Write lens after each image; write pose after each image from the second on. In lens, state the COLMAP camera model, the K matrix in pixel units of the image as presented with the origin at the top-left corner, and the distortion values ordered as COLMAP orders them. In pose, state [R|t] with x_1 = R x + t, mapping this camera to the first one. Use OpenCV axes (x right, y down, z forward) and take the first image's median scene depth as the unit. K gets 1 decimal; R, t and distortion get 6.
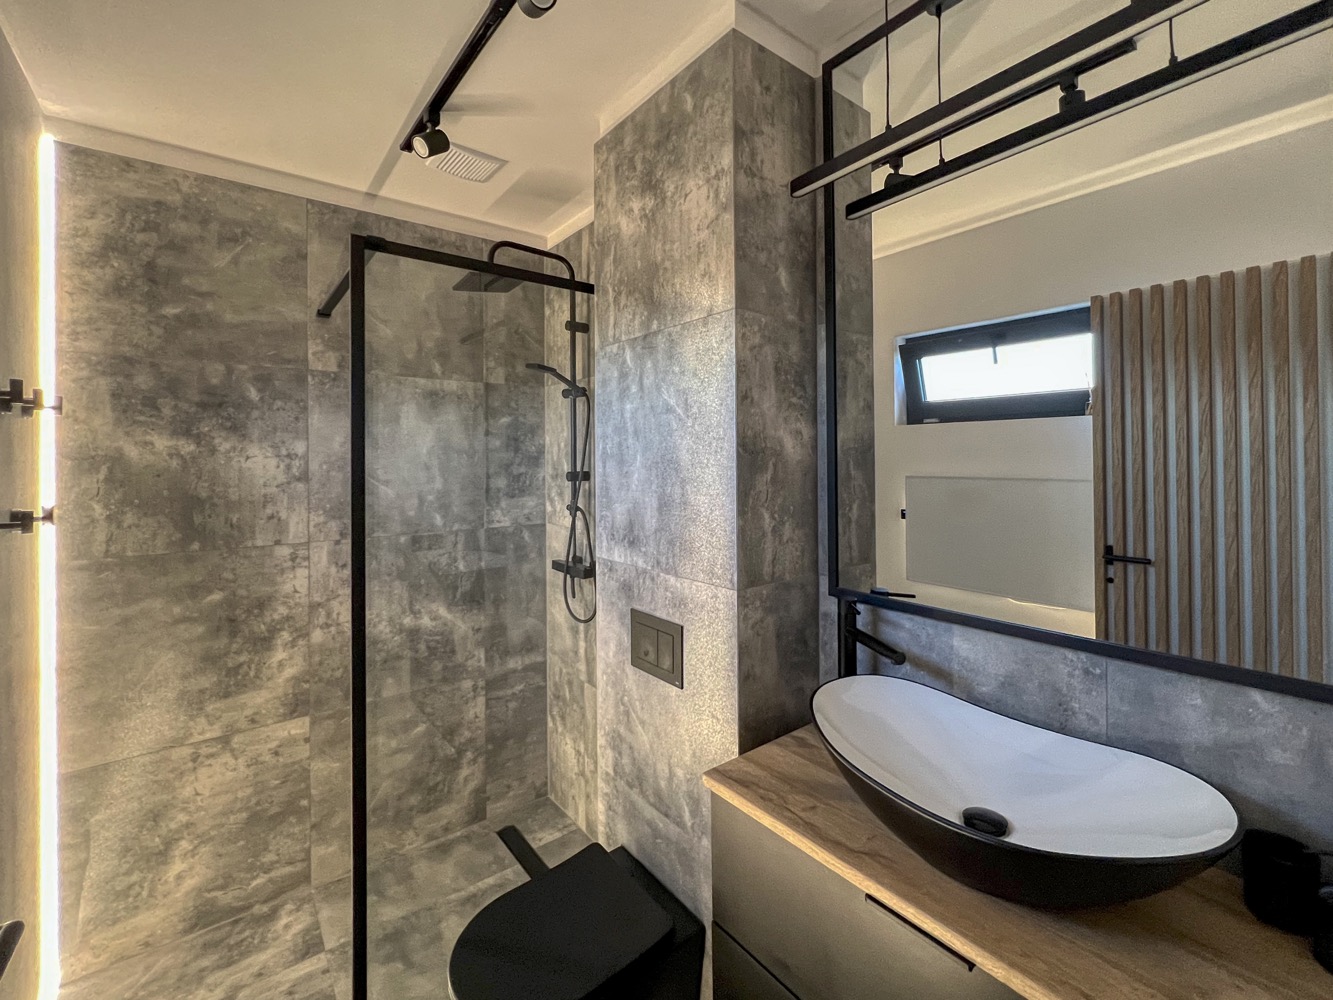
lens RADIAL K [[576.7, 0, 682.7], [0, 576.7, 464.6], [0, 0, 1]] dist [0.002673, -0.000927]
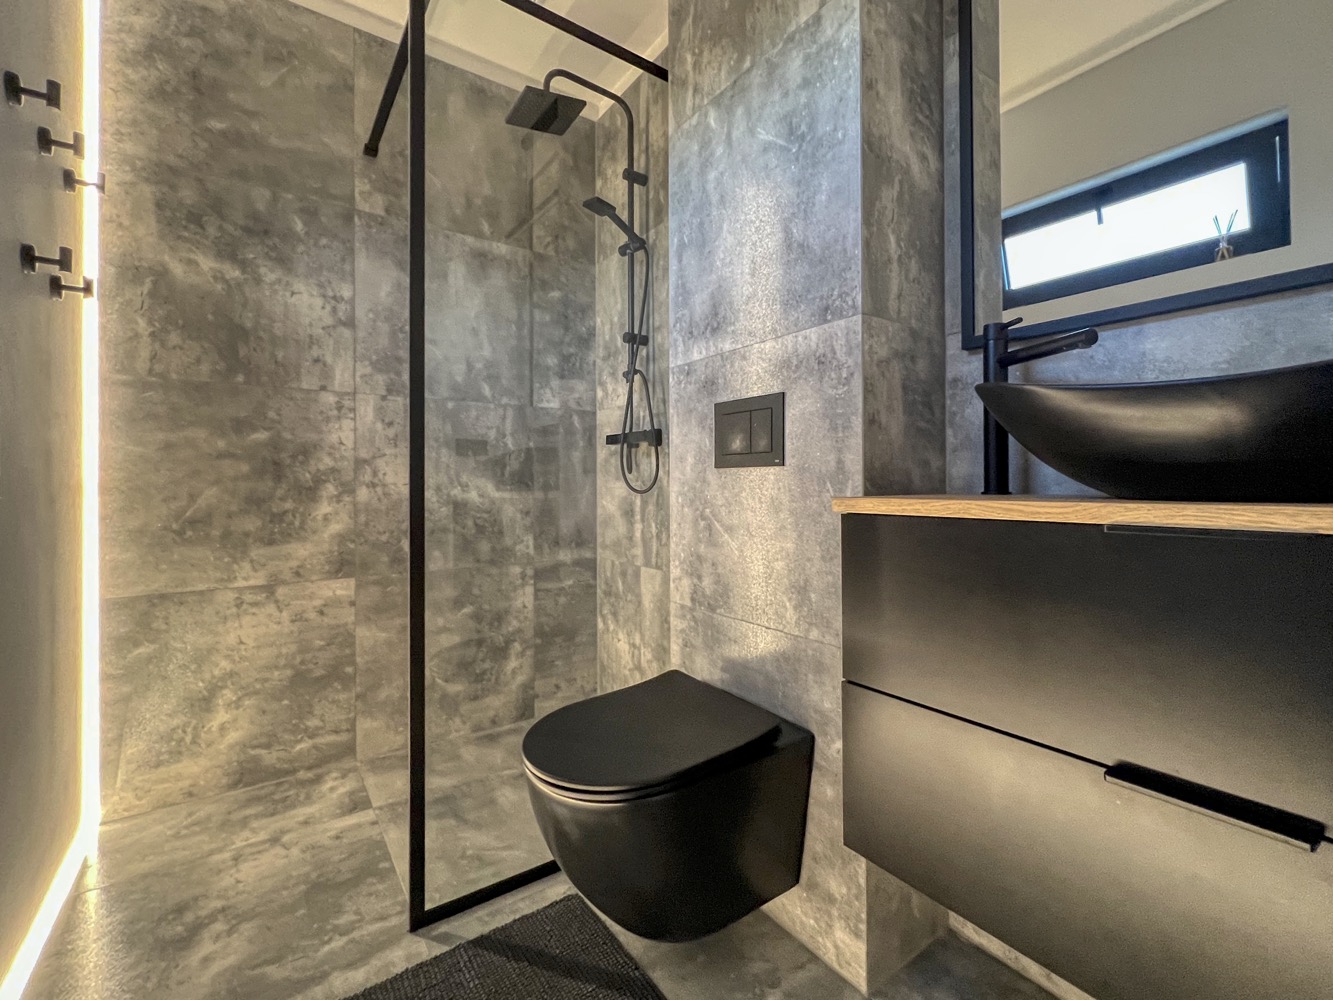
lens RADIAL K [[576.7, 0, 668.2], [0, 576.7, 490.4], [0, 0, 1]] dist [0.002673, -0.000927]
pose [[0.998223, 0.003320, -0.059488, -0.089810], [-0.003312, 0.999994, 0.000231, 0.317767], [0.059489, -0.000033, 0.998229, 0.101277]]
